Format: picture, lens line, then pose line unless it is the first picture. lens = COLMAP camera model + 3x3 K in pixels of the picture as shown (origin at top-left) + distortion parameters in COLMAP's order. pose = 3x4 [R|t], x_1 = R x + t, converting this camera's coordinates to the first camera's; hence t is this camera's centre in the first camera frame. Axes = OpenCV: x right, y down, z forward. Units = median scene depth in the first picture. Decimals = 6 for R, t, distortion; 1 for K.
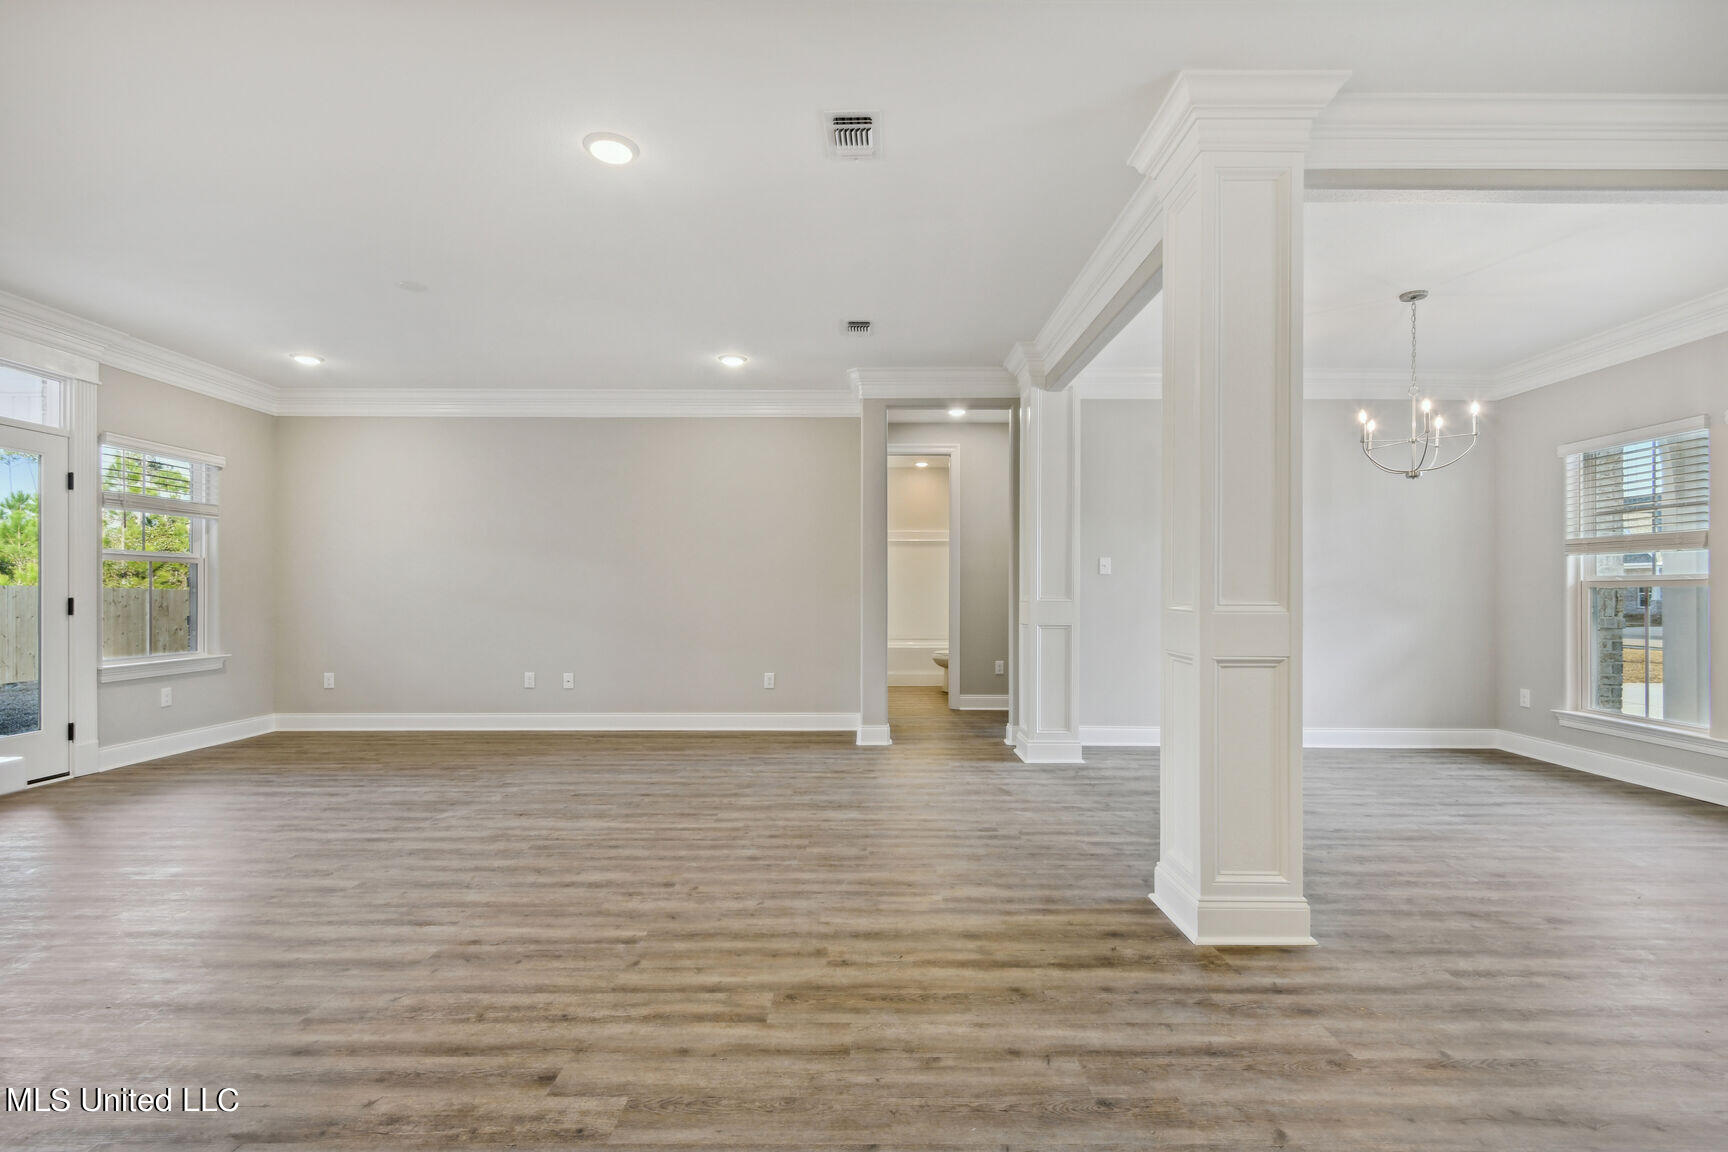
lens RADIAL K [[787.3, 0, 869.1], [0, 787.3, 585.5], [0, 0, 1]] dist [0.025180, -0.015935]
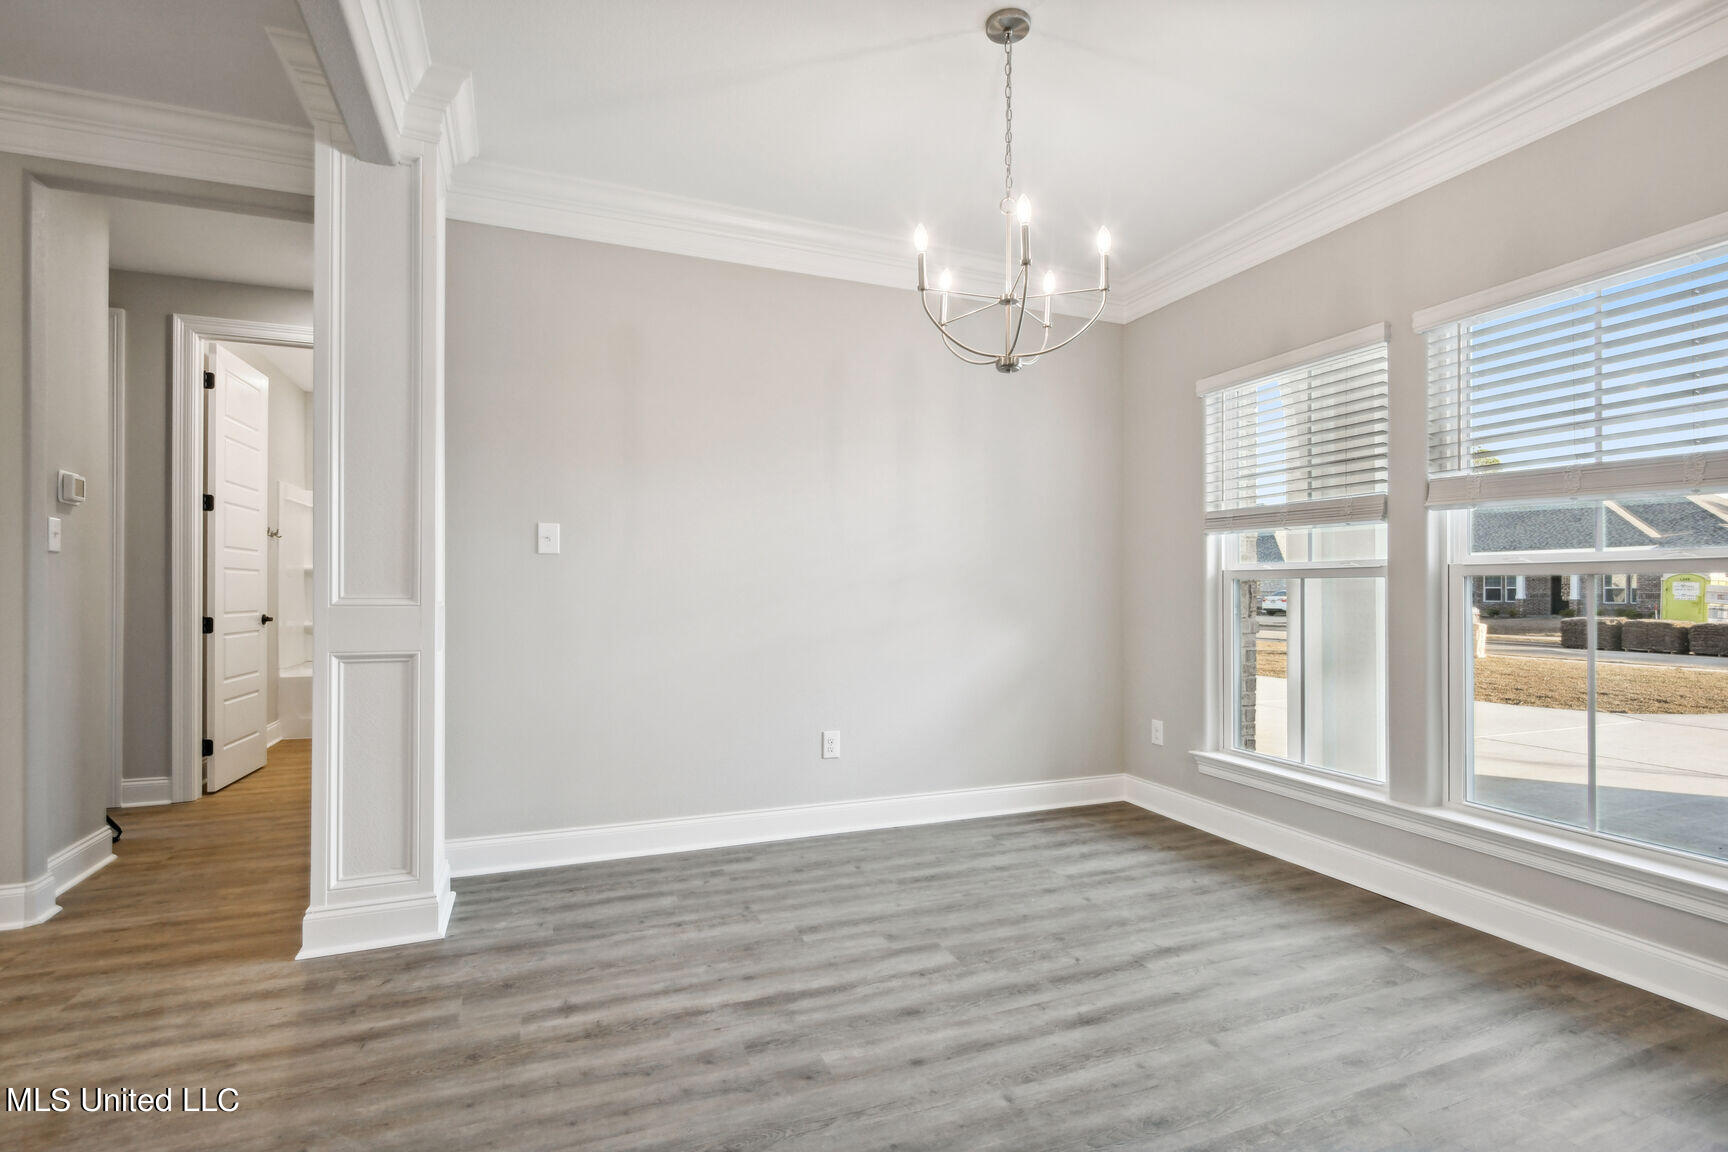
lens RADIAL K [[814.1, 0, 864.0], [0, 814.1, 576.0], [0, 0, 1]] dist [-0.000540, -0.000295]
pose [[0.931018, 0.004637, 0.364944, 0.444308], [-0.002528, 0.999977, -0.006256, 0.006880], [-0.364965, 0.004902, 0.931008, 0.591022]]
